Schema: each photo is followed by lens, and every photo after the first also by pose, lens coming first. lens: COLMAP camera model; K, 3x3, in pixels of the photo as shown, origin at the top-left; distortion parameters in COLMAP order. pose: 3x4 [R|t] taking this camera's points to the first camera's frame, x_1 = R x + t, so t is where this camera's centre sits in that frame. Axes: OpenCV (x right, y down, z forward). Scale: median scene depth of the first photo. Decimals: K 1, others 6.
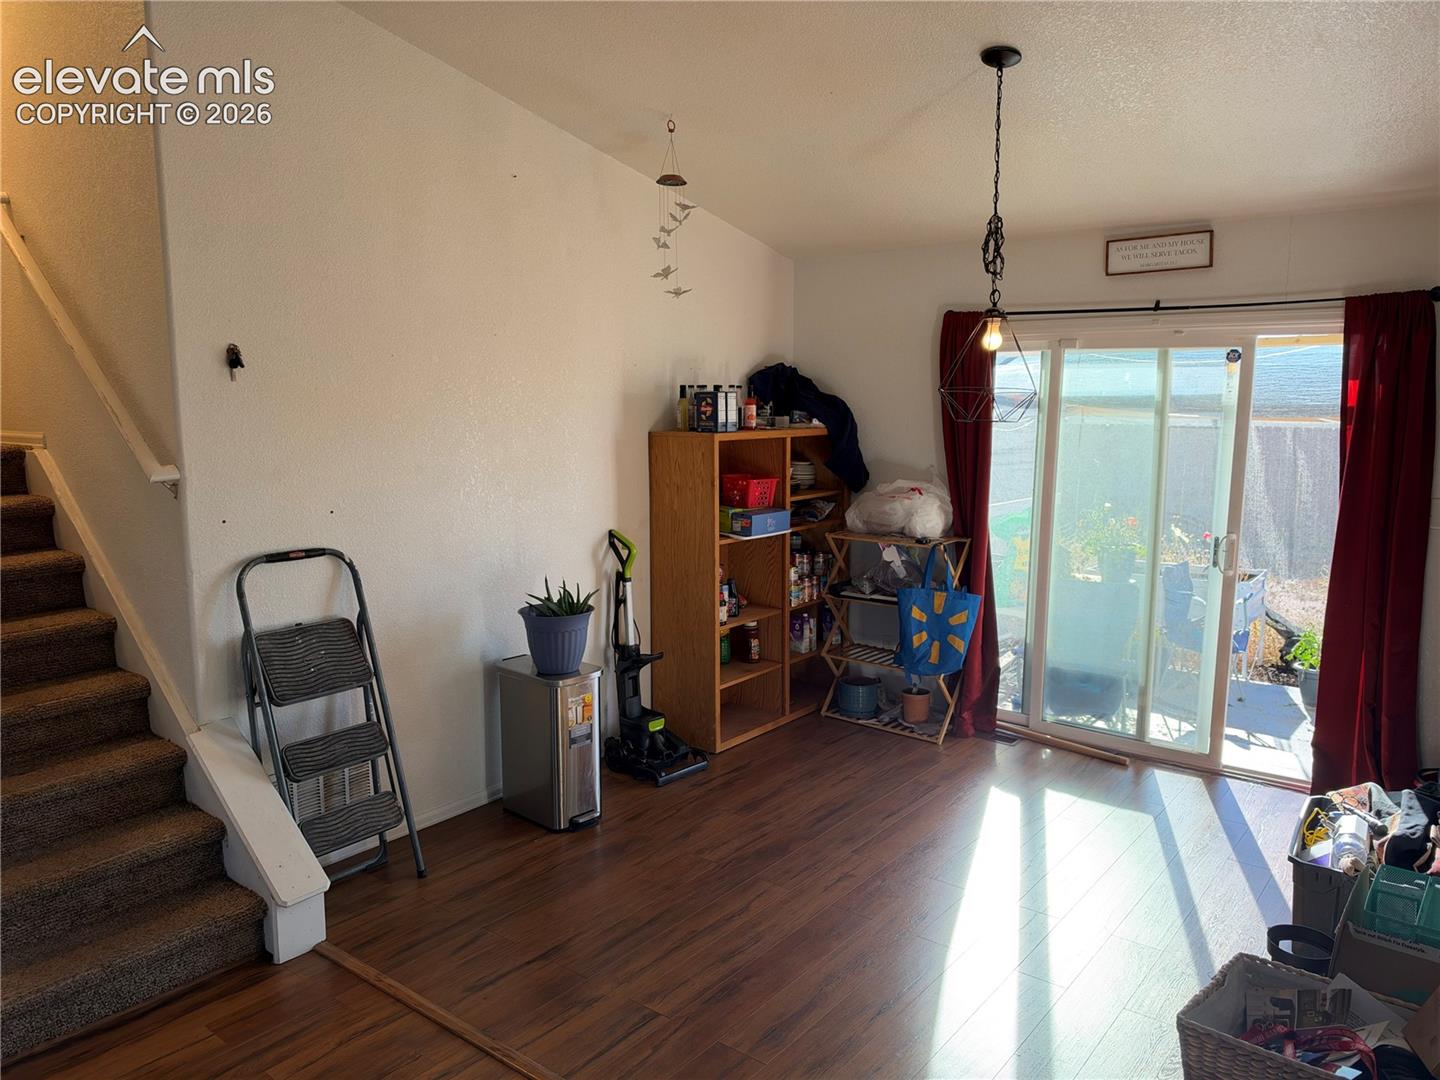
lens RADIAL K [[1033.4, 0, 720.0], [0, 1033.4, 540.0], [0, 0, 1]] dist [0.046251, -0.004673]
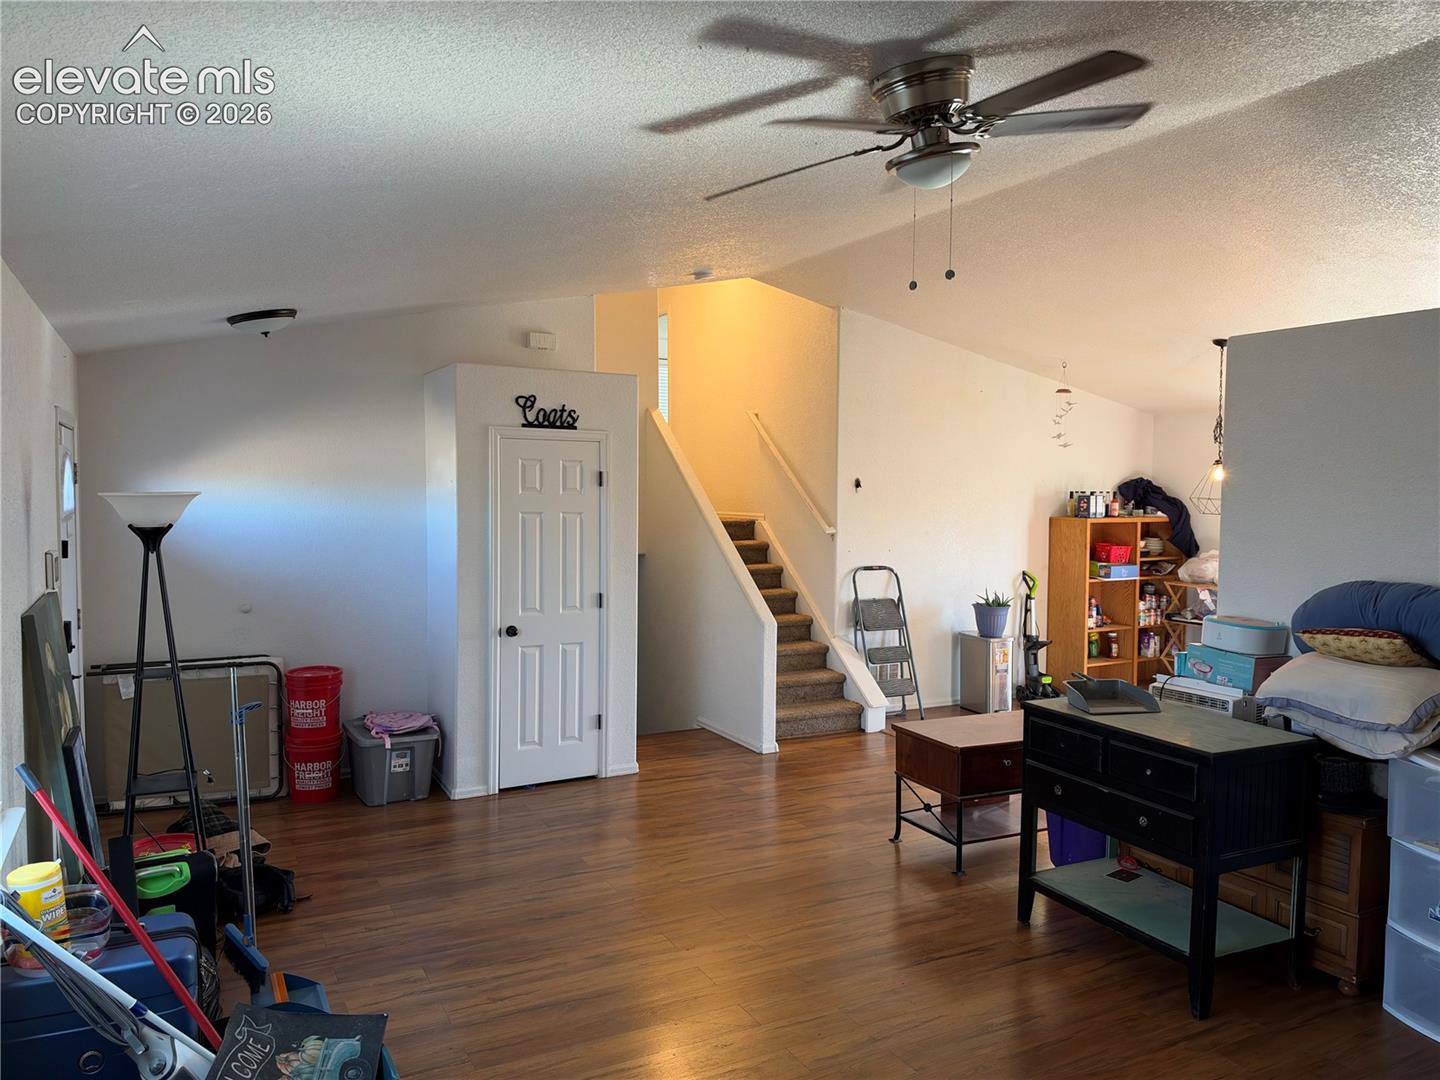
lens RADIAL K [[1033.4, 0, 720.0], [0, 1033.4, 540.0], [0, 0, 1]] dist [0.046251, -0.004673]
pose [[0.911722, 0.027046, -0.409916, 0.149536], [-0.062065, 0.995445, -0.072364, 0.099655], [0.406092, 0.091417, 0.909248, -0.858805]]
